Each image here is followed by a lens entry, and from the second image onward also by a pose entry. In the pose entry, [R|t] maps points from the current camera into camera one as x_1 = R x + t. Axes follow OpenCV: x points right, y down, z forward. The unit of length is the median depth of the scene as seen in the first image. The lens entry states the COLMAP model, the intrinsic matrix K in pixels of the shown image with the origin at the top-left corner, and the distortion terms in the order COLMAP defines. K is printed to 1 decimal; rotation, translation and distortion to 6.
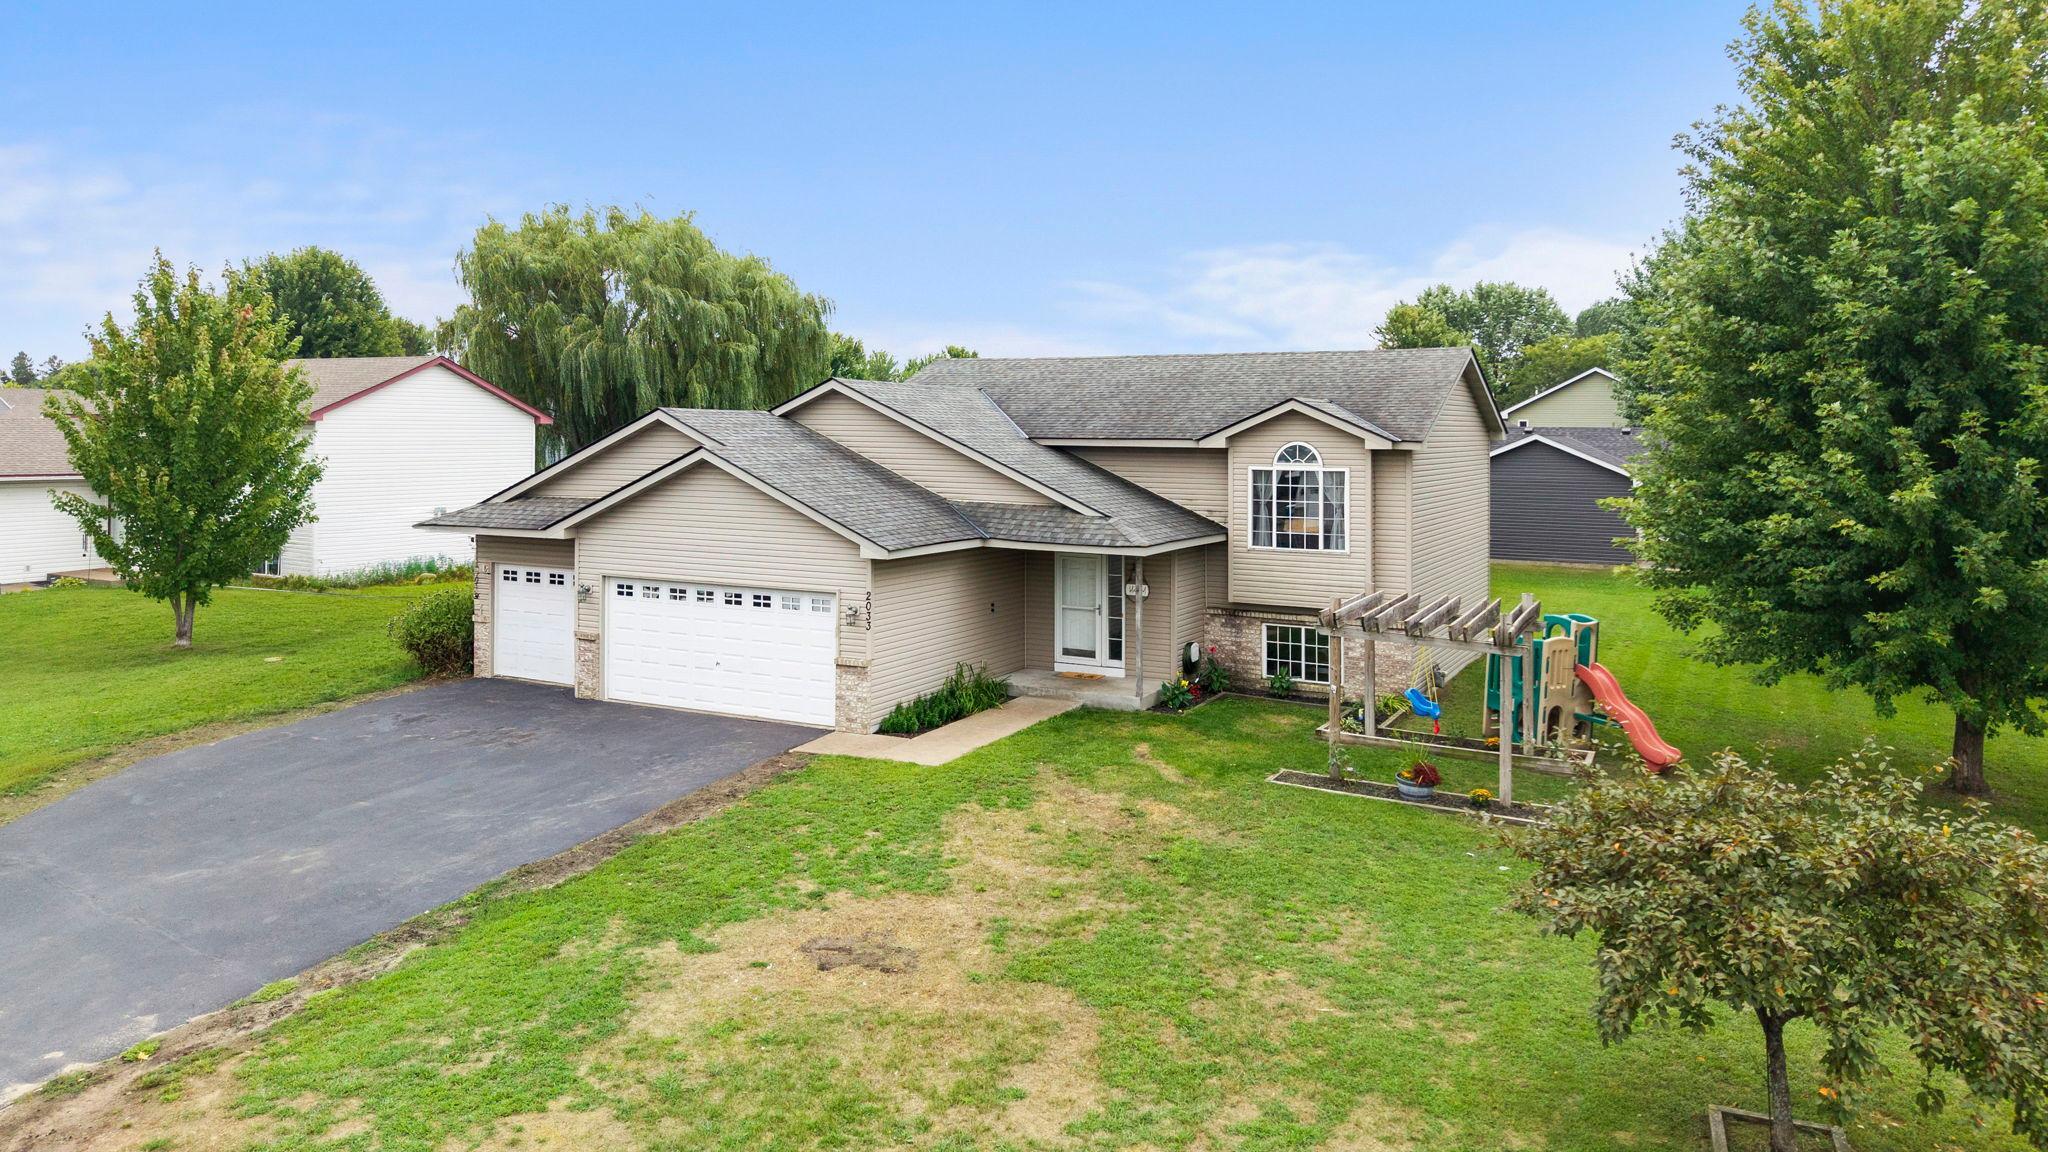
lens RADIAL K [[1413.7, 0, 1021.0], [0, 1413.7, 451.6], [0, 0, 1]] dist [0.051713, -0.049731]
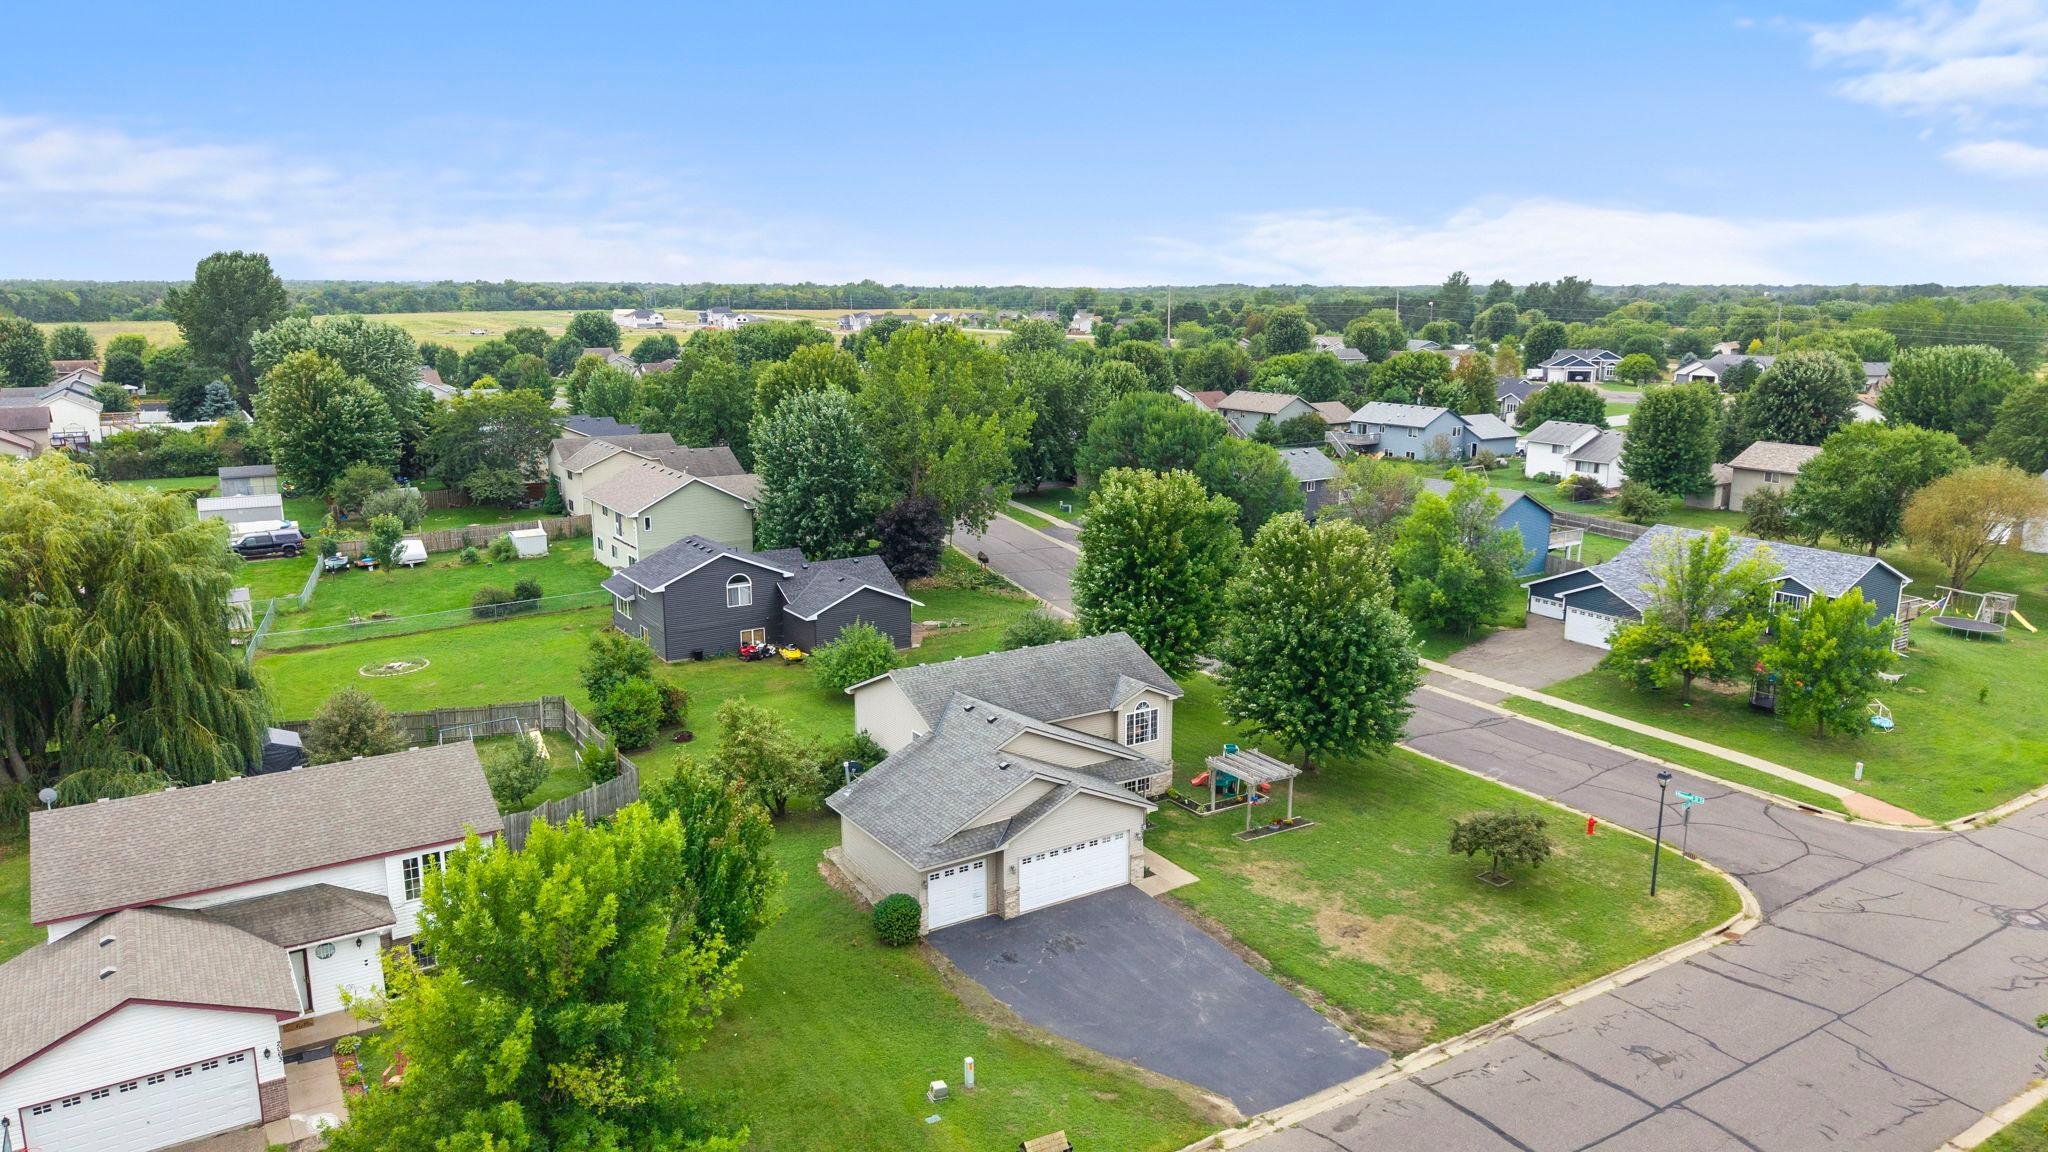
lens RADIAL K [[1365.5, 0, 1024.0], [0, 1365.5, 576.0], [0, 0, 1]] dist [0.035296, -0.040185]
pose [[0.483494, -0.187510, 0.855028, -2.394332], [0.014865, 0.978405, 0.206161, -0.905169], [-0.875221, -0.086967, 0.475841, 0.112123]]
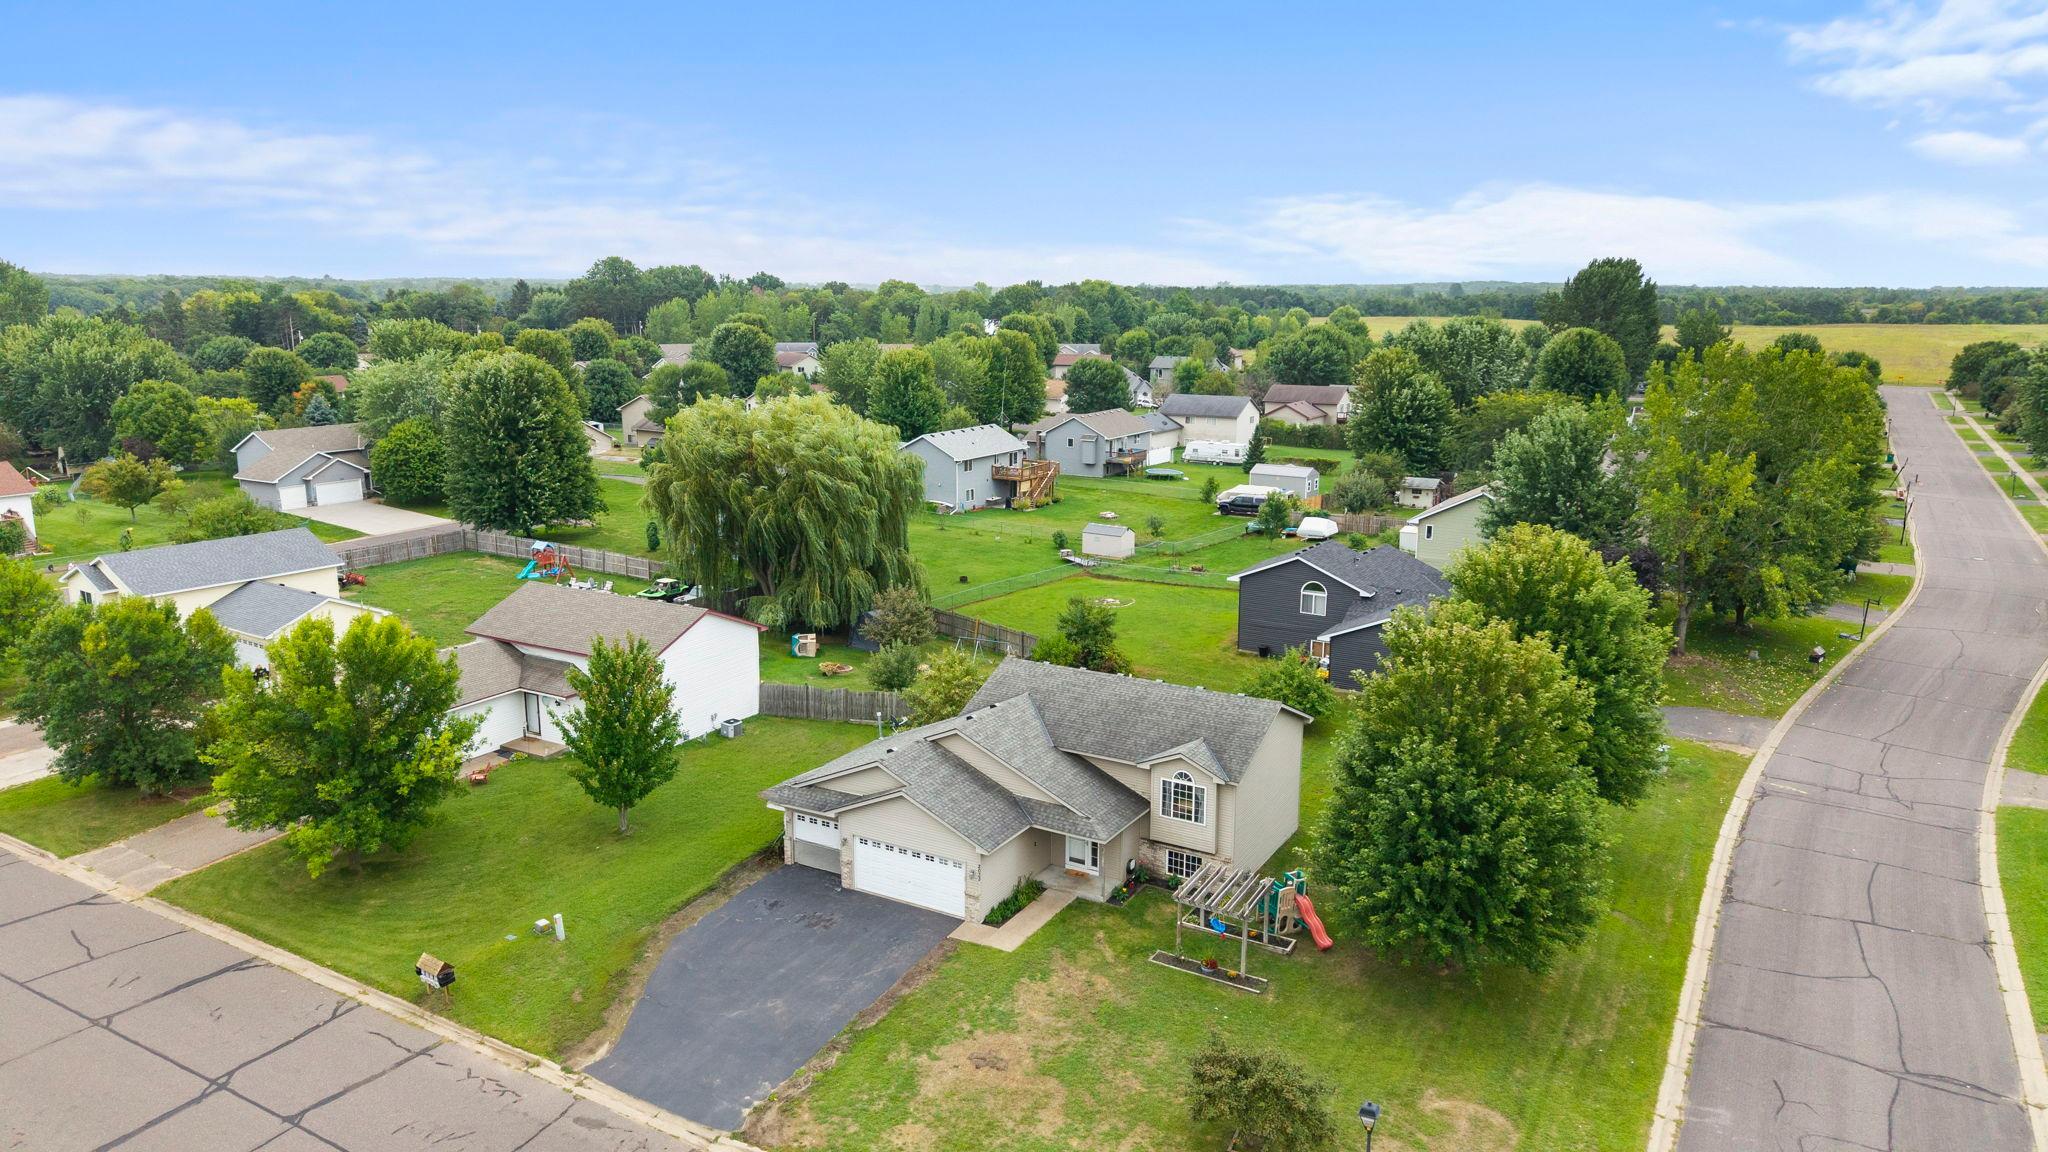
lens RADIAL K [[1365.5, 0, 1024.0], [0, 1365.5, 576.0], [0, 0, 1]] dist [0.035296, -0.040185]
pose [[0.999416, 0.004564, -0.033879, 0.038629], [0.002024, 0.981412, 0.191902, -0.864977], [0.034125, -0.191859, 0.980829, -1.171172]]
